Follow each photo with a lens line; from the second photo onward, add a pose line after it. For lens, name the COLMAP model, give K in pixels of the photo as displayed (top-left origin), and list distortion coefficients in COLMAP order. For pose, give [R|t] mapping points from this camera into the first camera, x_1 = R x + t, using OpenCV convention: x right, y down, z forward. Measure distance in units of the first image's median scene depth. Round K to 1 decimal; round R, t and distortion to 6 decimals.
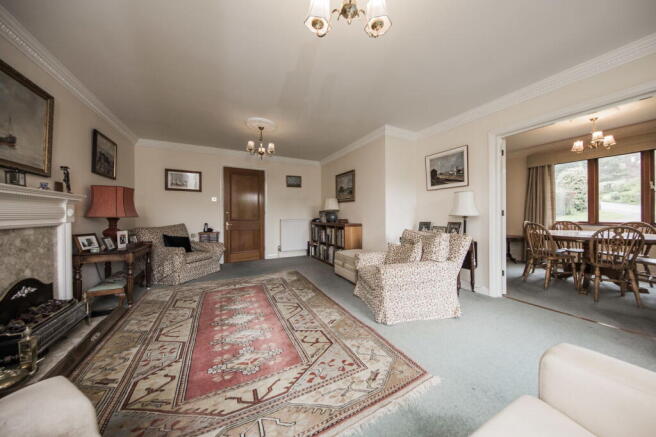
lens RADIAL K [[213.4, 0, 328.0], [0, 213.4, 214.7], [0, 0, 1]] dist [-0.001132, -0.000228]
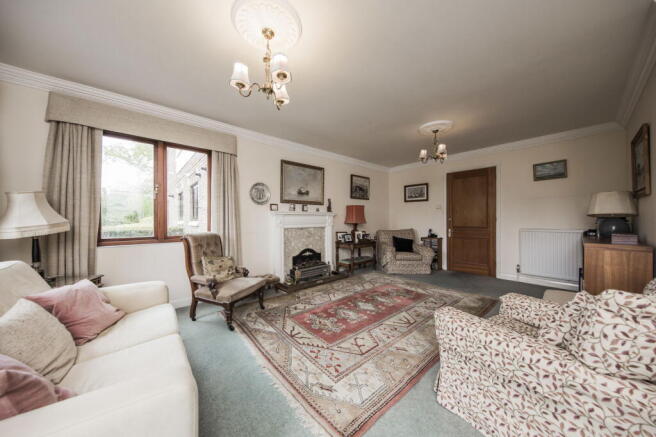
lens RADIAL K [[213.4, 0, 331.5], [0, 213.4, 221.1], [0, 0, 1]] dist [-0.001132, -0.000228]
pose [[0.238288, 0.009672, -0.971146, 0.700285], [0.002484, 0.999941, 0.010568, -0.026761], [0.971191, -0.004930, 0.238250, 0.460587]]
